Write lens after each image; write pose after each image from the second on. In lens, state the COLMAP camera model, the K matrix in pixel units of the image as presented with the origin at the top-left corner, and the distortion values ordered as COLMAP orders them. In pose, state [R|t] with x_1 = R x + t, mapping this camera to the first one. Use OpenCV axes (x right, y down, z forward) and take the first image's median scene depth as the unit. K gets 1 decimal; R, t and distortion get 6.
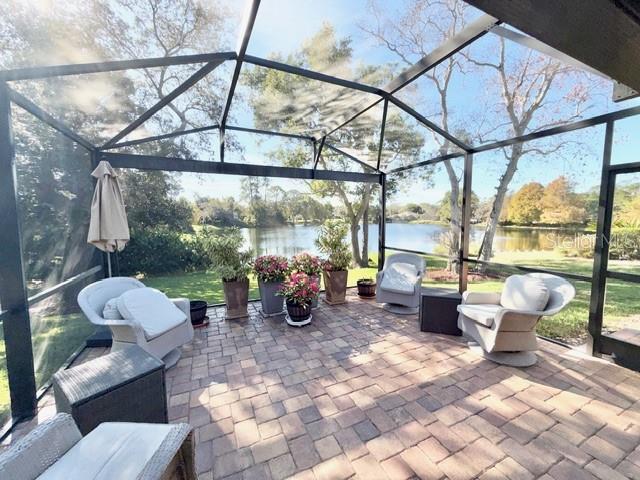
lens RADIAL K [[256.7, 0, 319.3], [0, 256.7, 237.4], [0, 0, 1]] dist [-0.002387, -0.000344]
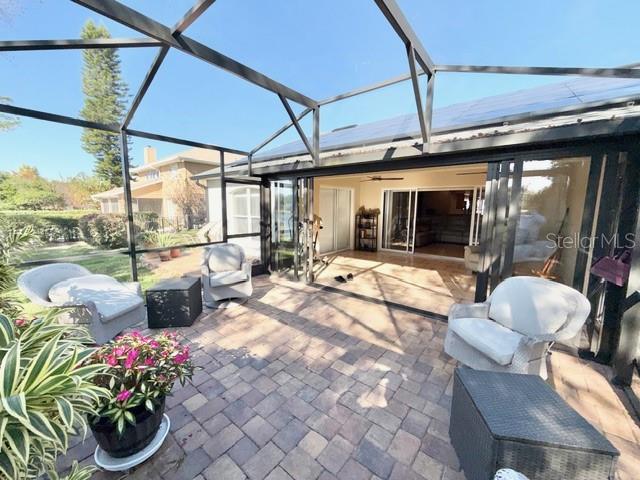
lens RADIAL K [[256.7, 0, 316.7], [0, 256.7, 238.7], [0, 0, 1]] dist [-0.002387, -0.000344]
pose [[-0.440291, -0.111196, 0.890943, -0.646759], [0.066853, 0.985487, 0.156034, -0.071445], [-0.895363, 0.128262, -0.426467, 1.000864]]
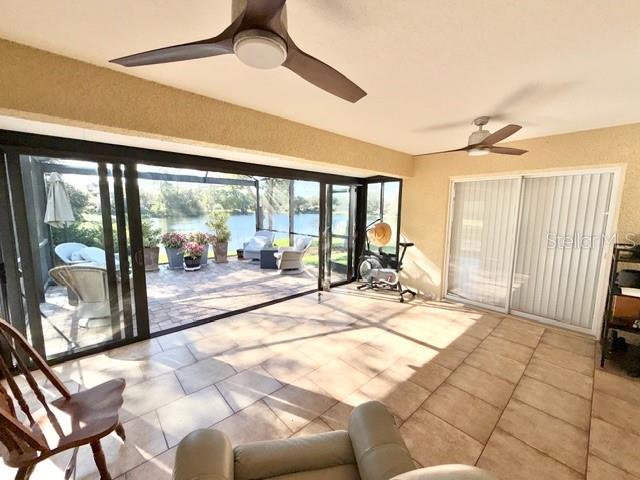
lens RADIAL K [[256.7, 0, 320.0], [0, 256.7, 240.4], [0, 0, 1]] dist [-0.002387, -0.000344]
pose [[0.957295, -0.021070, 0.288345, 0.283853], [0.006676, 0.998686, 0.050815, 0.060392], [-0.289036, -0.046720, 0.956177, -1.024040]]
